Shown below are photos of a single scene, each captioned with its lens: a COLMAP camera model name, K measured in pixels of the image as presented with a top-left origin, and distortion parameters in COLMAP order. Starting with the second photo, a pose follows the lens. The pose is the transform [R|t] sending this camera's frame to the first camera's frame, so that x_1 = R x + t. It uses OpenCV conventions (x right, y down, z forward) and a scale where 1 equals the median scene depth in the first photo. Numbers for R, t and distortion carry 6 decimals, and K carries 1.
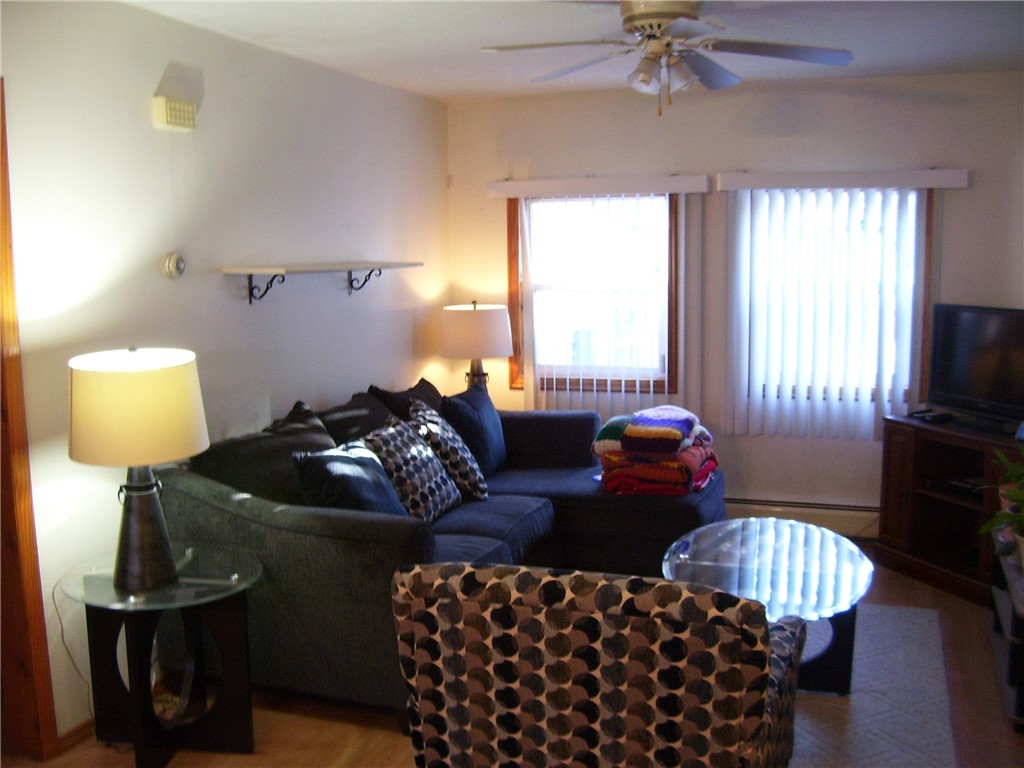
lens RADIAL K [[1020.1, 0, 511.0], [0, 1020.1, 385.7], [0, 0, 1]] dist [-0.099875, 0.000000]
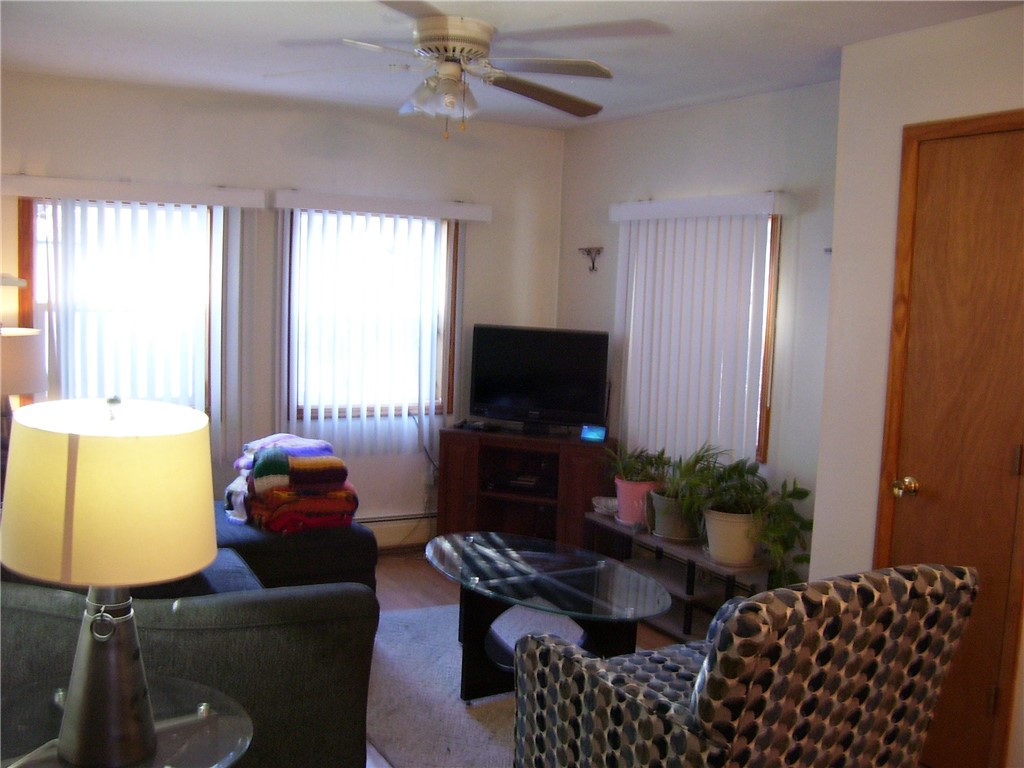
lens RADIAL K [[1020.1, 0, 510.8], [0, 1020.1, 384.3], [0, 0, 1]] dist [-0.099875, 0.000000]
pose [[0.669694, -0.042187, 0.741438, -0.437014], [0.054086, 0.998505, 0.007961, -0.024797], [-0.740665, 0.034770, 0.670974, 0.229782]]
